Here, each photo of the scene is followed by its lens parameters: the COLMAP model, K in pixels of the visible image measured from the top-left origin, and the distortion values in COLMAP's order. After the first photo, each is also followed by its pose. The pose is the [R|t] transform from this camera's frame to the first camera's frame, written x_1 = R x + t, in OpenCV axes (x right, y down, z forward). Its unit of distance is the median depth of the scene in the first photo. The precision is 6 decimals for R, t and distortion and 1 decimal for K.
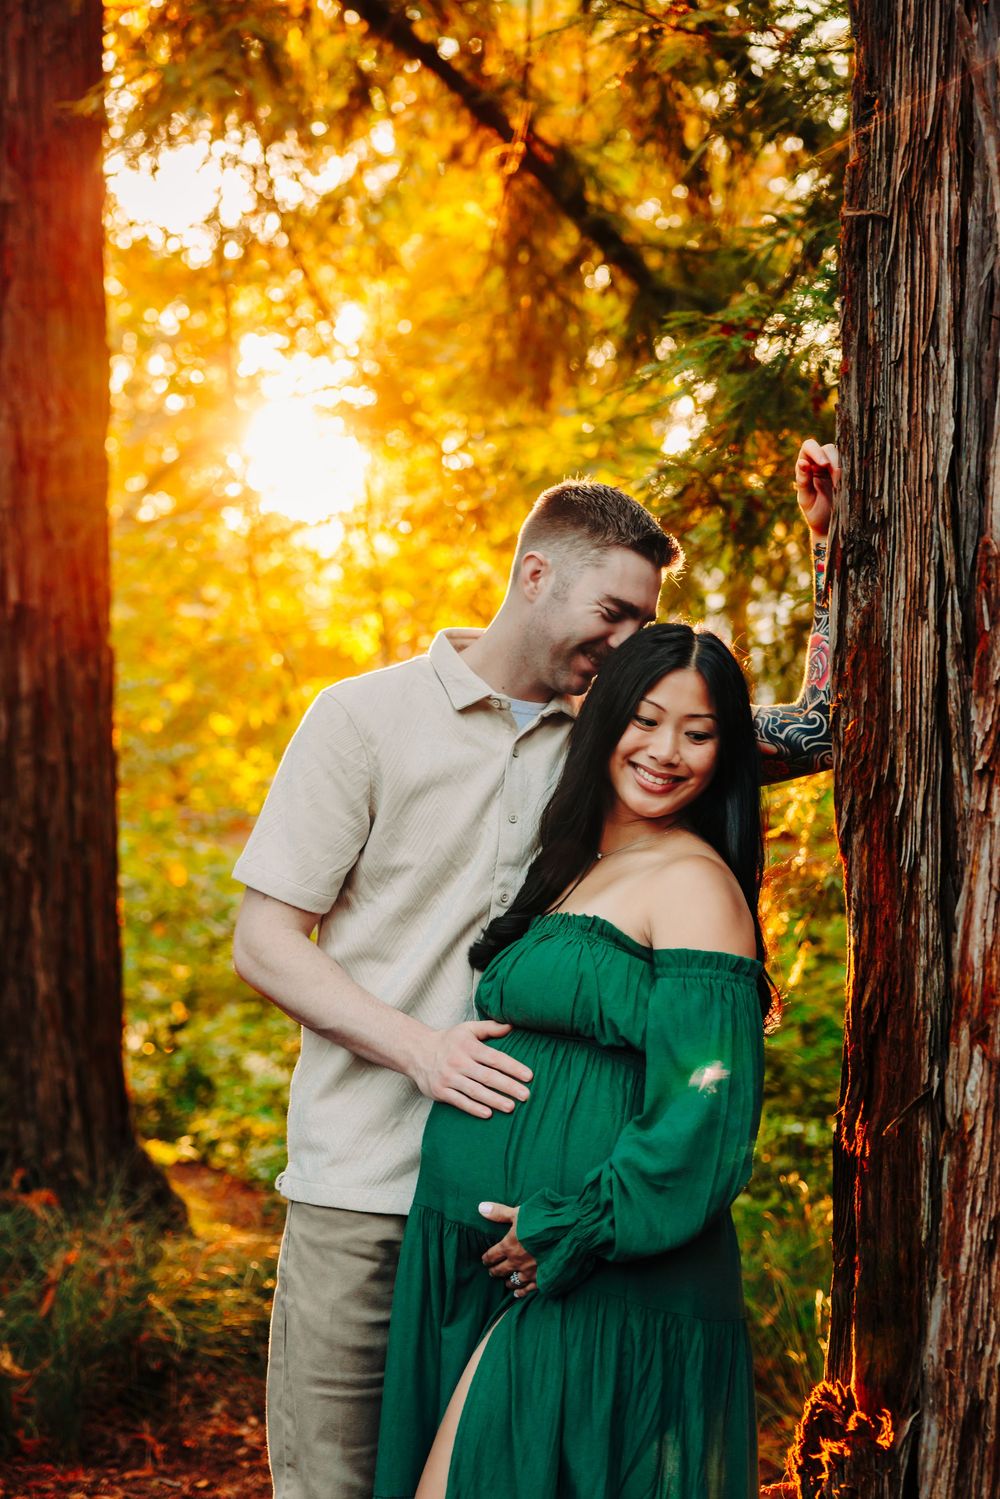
lens RADIAL K [[2392.9, 0, 496.3], [0, 2392.9, 772.0], [0, 0, 1]] dist [0.047721, -0.059093]
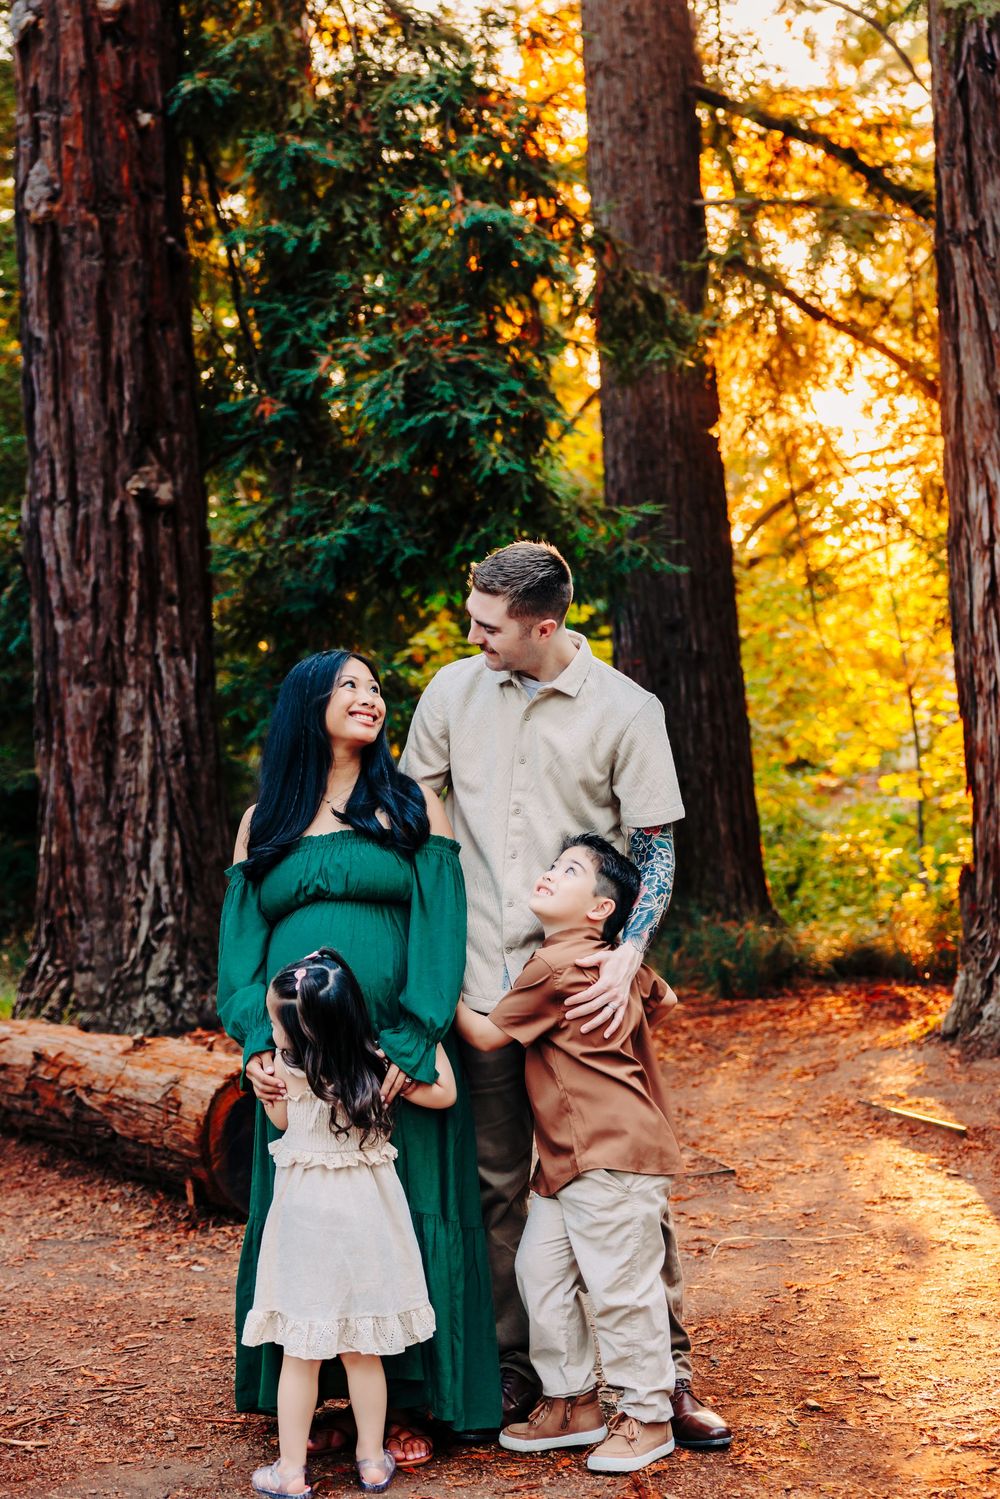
lens RADIAL K [[2172.4, 0, 542.4], [0, 2172.4, 710.2], [0, 0, 1]] dist [0.024309, -0.029731]
pose [[0.966975, -0.079031, -0.242307, 0.348664], [0.074248, 0.996823, -0.028821, 0.072292], [0.243815, 0.009879, 0.969771, -2.417703]]
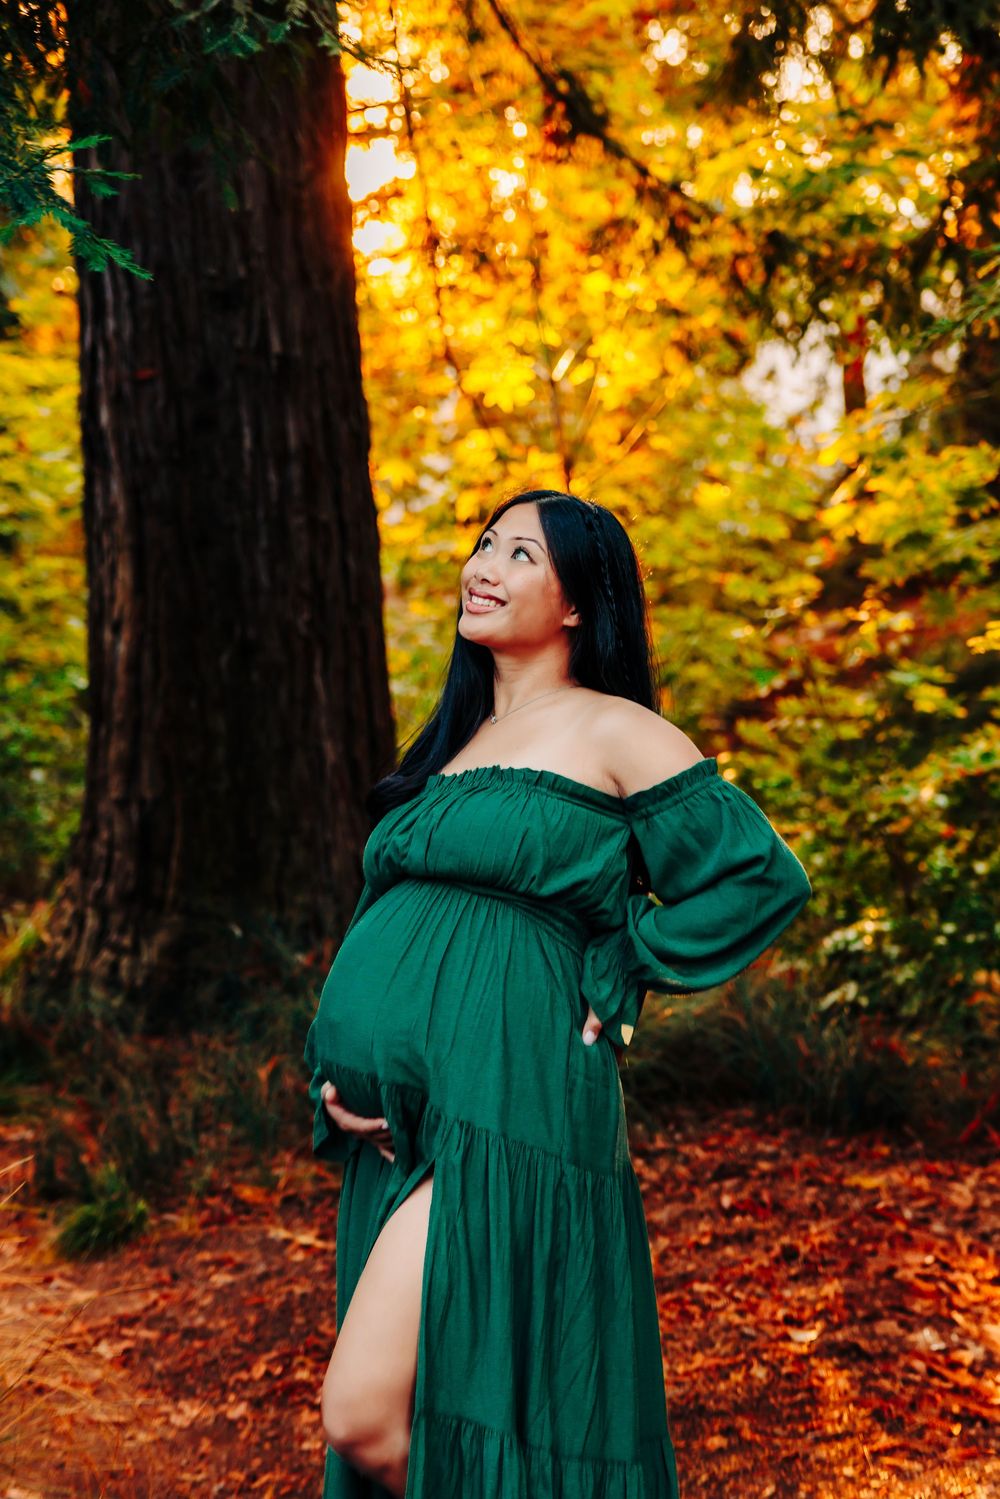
lens RADIAL K [[2755.0, 0, 512.4], [0, 2755.0, 808.0], [0, 0, 1]] dist [0.016114, 0.055406]
pose [[0.998740, -0.048319, -0.013559, -0.275324], [0.049400, 0.994154, 0.096005, 0.020967], [0.008840, -0.096554, 0.995289, -0.275110]]
